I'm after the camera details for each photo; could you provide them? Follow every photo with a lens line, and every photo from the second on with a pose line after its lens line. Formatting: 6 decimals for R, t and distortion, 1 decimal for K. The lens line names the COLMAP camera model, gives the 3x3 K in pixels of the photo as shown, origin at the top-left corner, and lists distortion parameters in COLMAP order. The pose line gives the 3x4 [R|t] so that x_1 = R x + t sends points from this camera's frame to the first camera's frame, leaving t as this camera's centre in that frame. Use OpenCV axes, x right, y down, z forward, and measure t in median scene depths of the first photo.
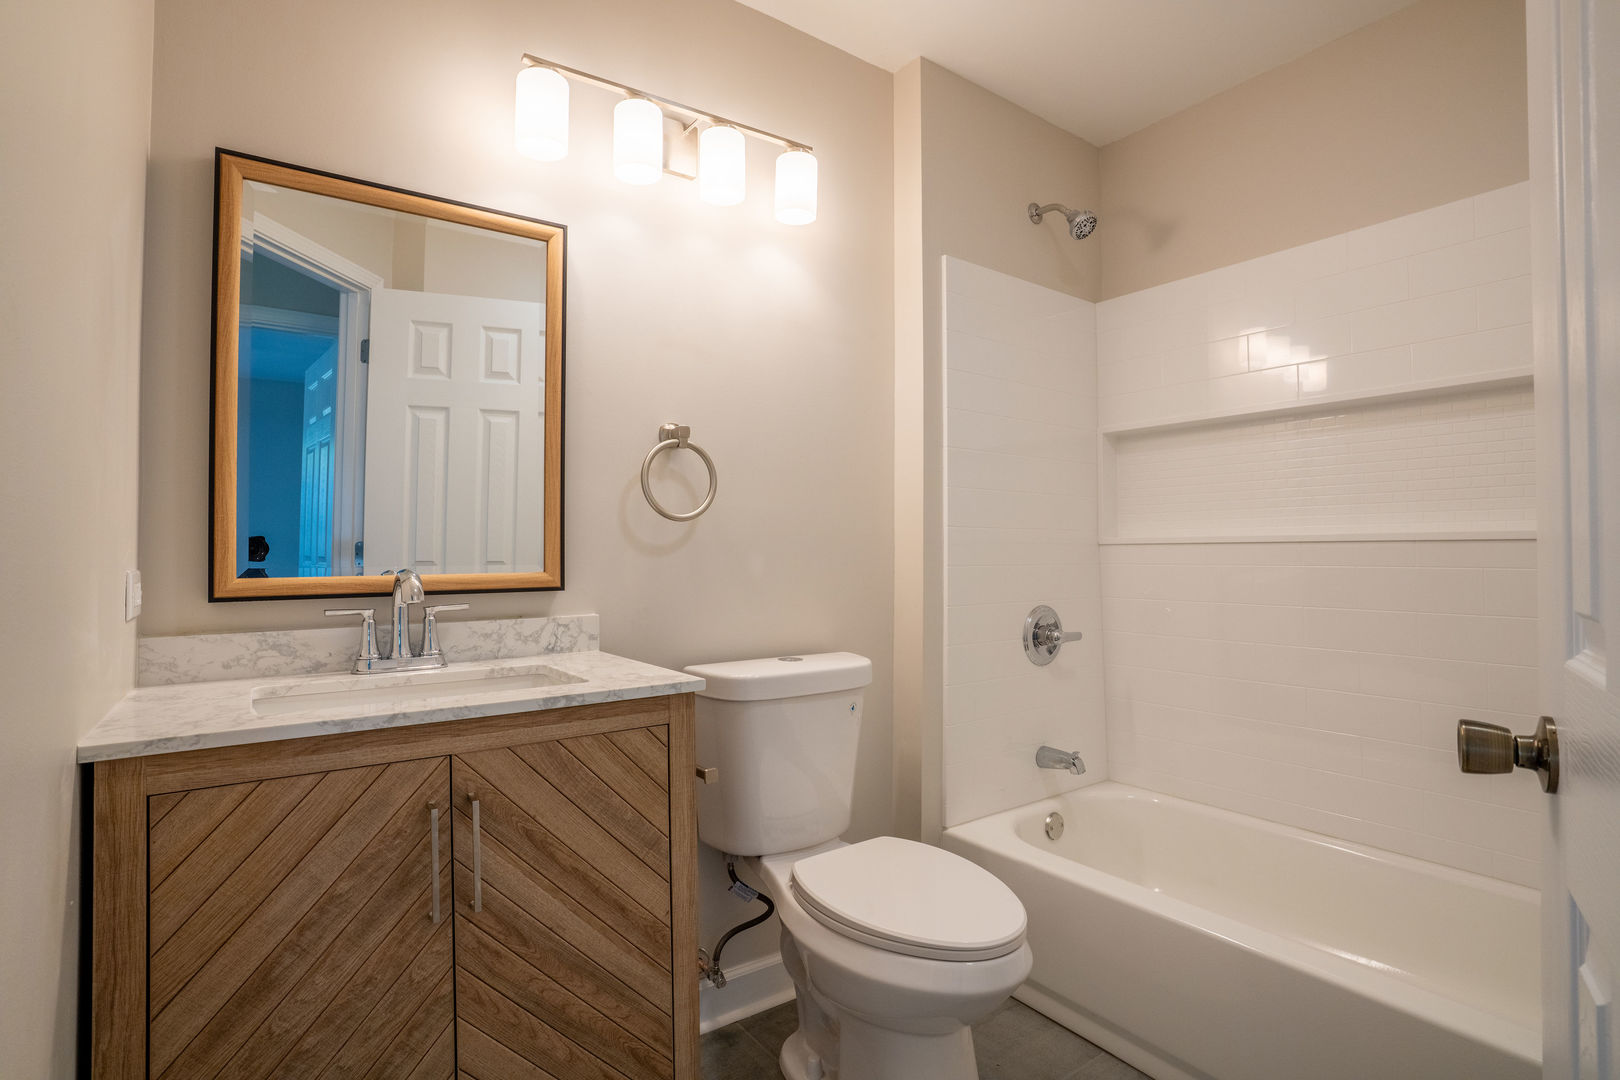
lens RADIAL K [[820.5, 0, 820.1], [0, 820.5, 541.2], [0, 0, 1]] dist [0.000471, 0.000083]
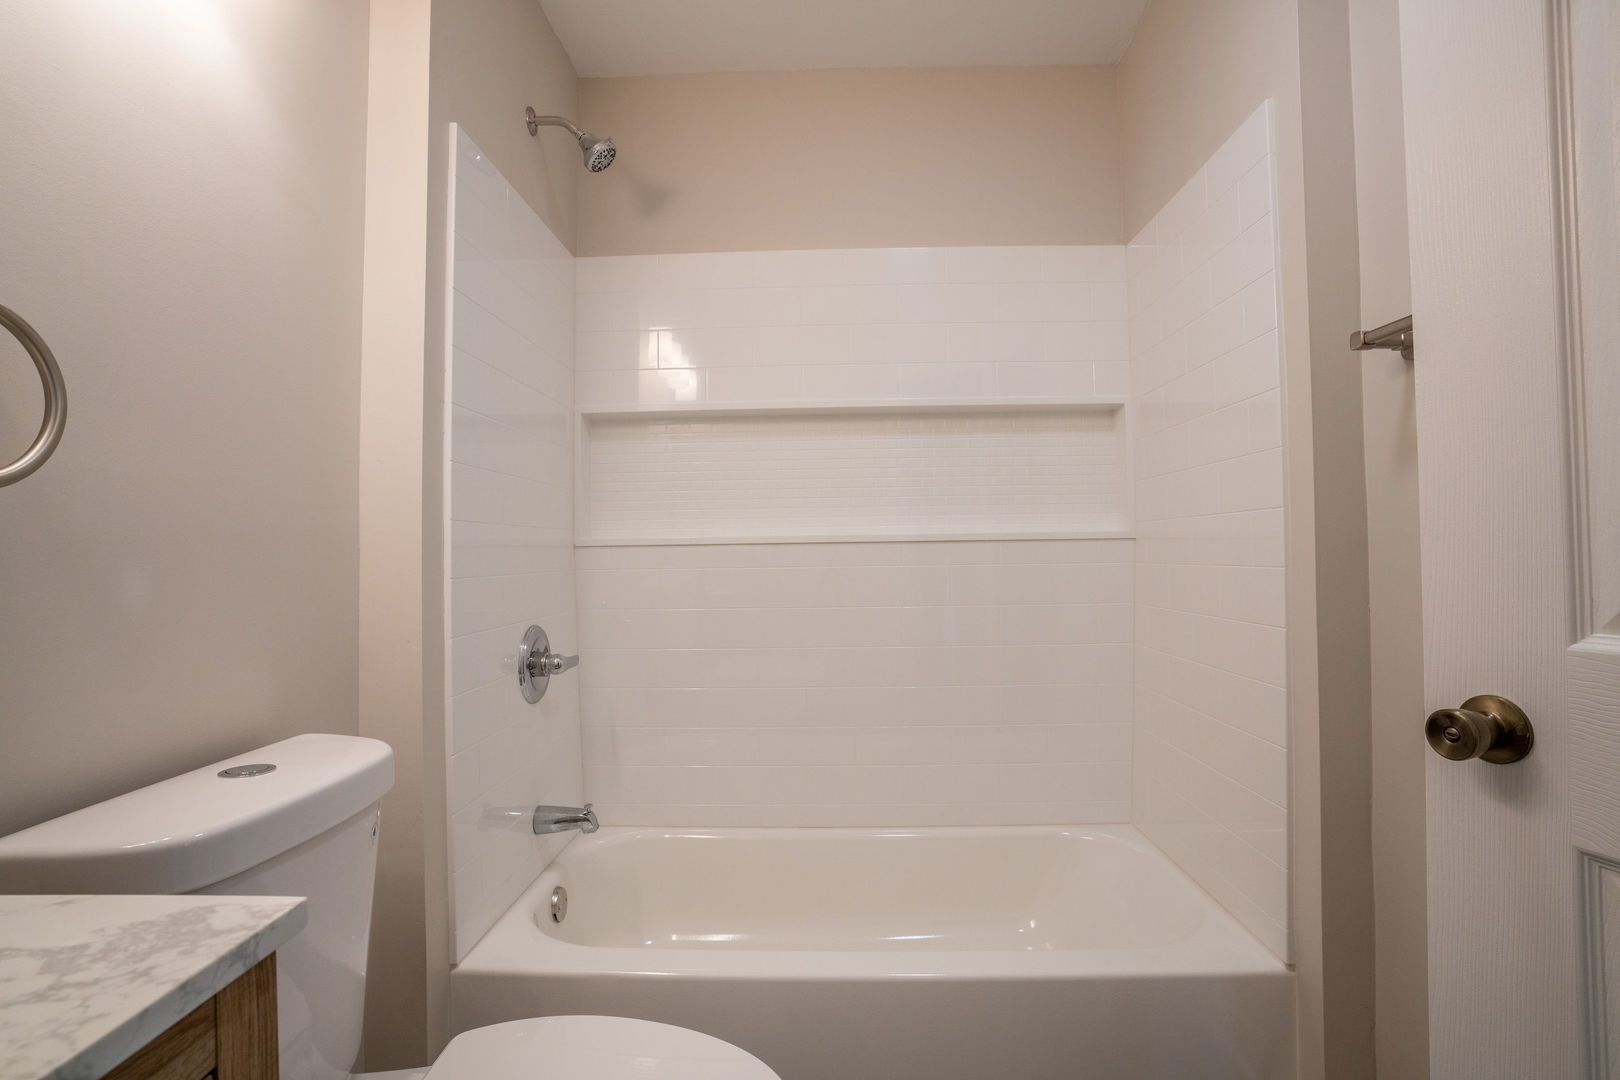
lens RADIAL K [[839.3, 0, 810.0], [0, 839.3, 540.0], [0, 0, 1]] dist [-0.032129, 0.000069]
pose [[0.601452, 0.008916, 0.798859, -0.209765], [-0.000224, 0.999940, -0.010991, 0.007123], [-0.798909, 0.006432, 0.601418, 0.327437]]
